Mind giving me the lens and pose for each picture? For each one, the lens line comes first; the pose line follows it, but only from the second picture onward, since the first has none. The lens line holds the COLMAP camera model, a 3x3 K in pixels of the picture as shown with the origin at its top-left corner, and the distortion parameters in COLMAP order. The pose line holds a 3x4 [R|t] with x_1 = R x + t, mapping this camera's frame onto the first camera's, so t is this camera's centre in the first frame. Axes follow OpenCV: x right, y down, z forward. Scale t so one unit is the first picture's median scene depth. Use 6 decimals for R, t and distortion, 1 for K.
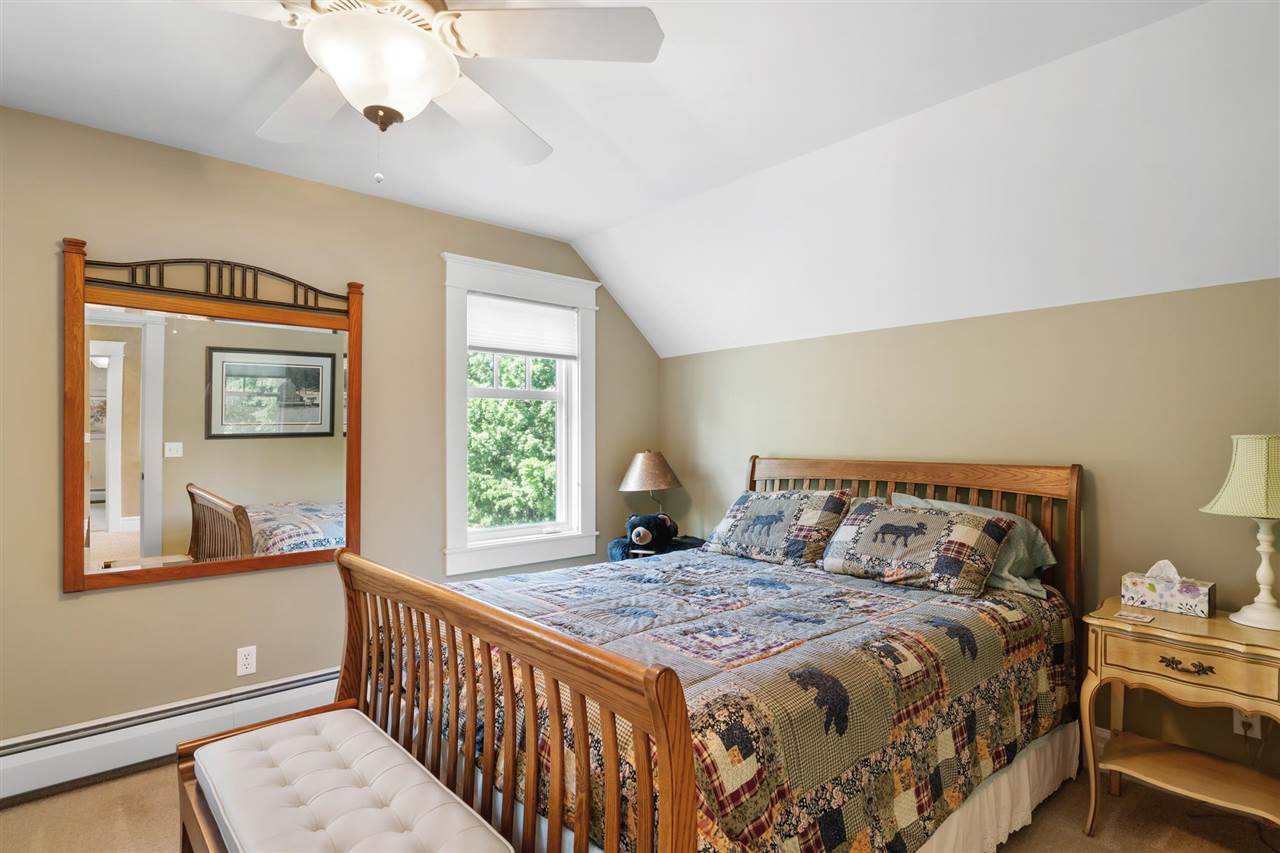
lens RADIAL K [[669.1, 0, 649.3], [0, 669.1, 432.5], [0, 0, 1]] dist [-0.006606, -0.000660]
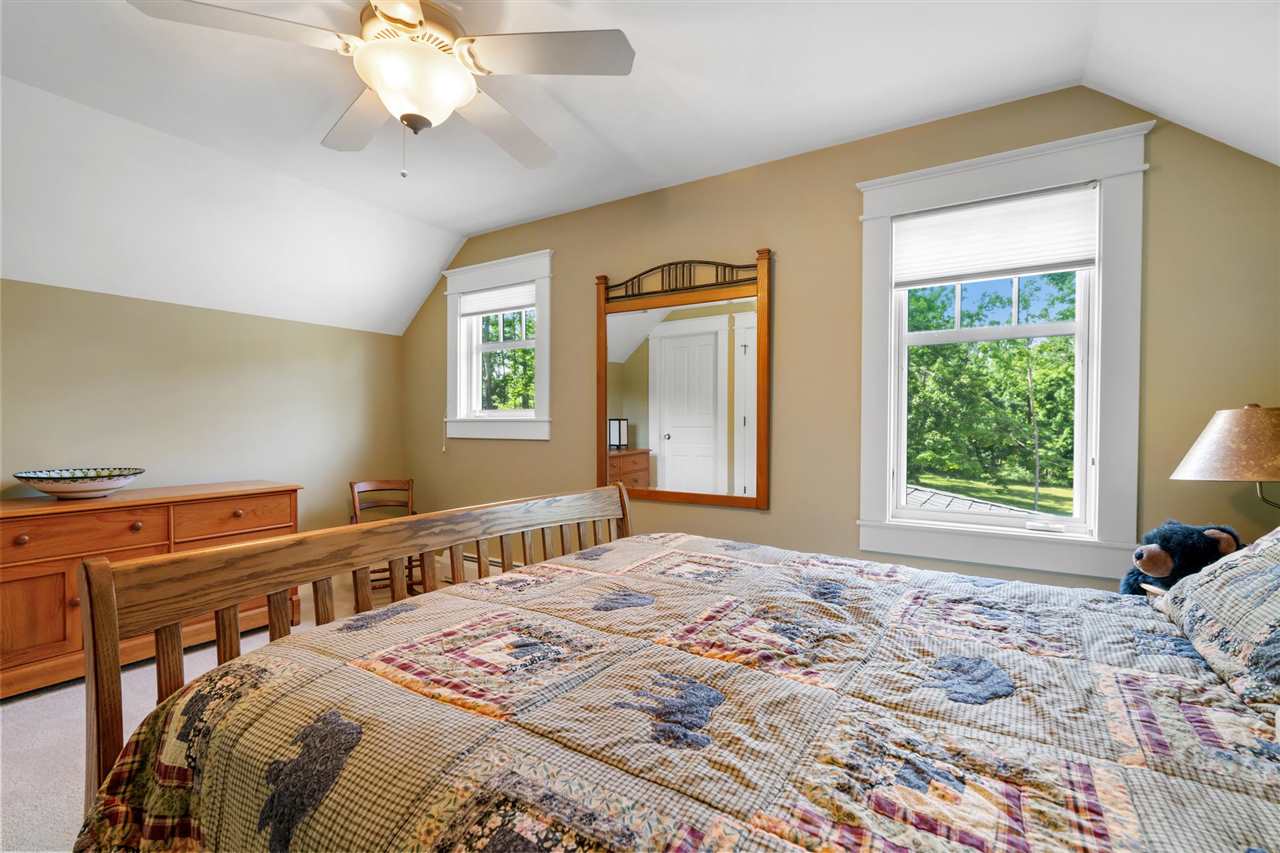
lens RADIAL K [[583.6, 0, 645.1], [0, 583.6, 426.1], [0, 0, 1]] dist [-0.003761, 0.000185]
pose [[0.254337, 0.002052, -0.967114, 0.457482], [0.001926, 0.999995, 0.002628, 0.060281], [0.967114, -0.002531, 0.254331, 0.662430]]
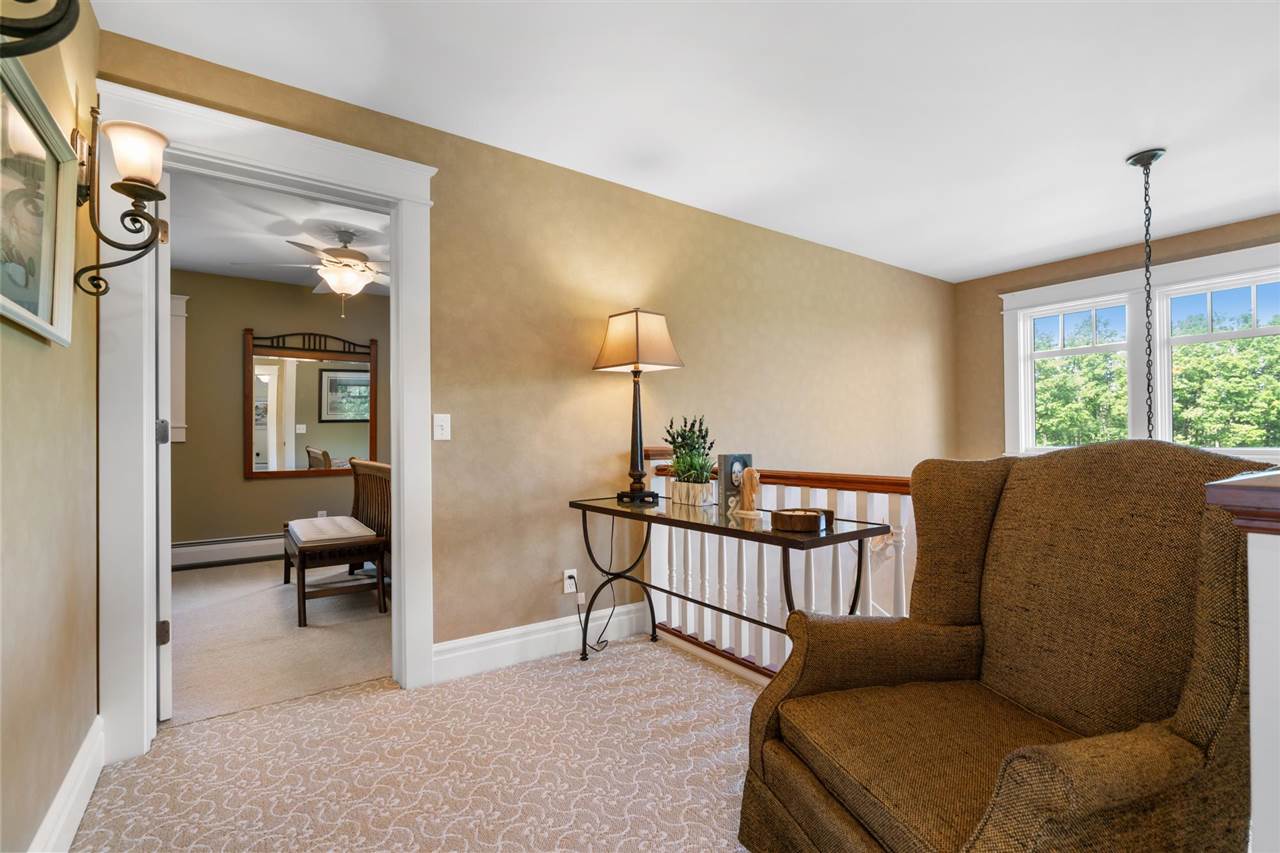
lens RADIAL K [[583.6, 0, 633.7], [0, 583.6, 424.3], [0, 0, 1]] dist [-0.003761, 0.000185]
pose [[0.991837, -0.009322, -0.127174, 0.655755], [0.008156, 0.999920, -0.009685, 0.069294], [0.127254, 0.008568, 0.991833, -0.763820]]
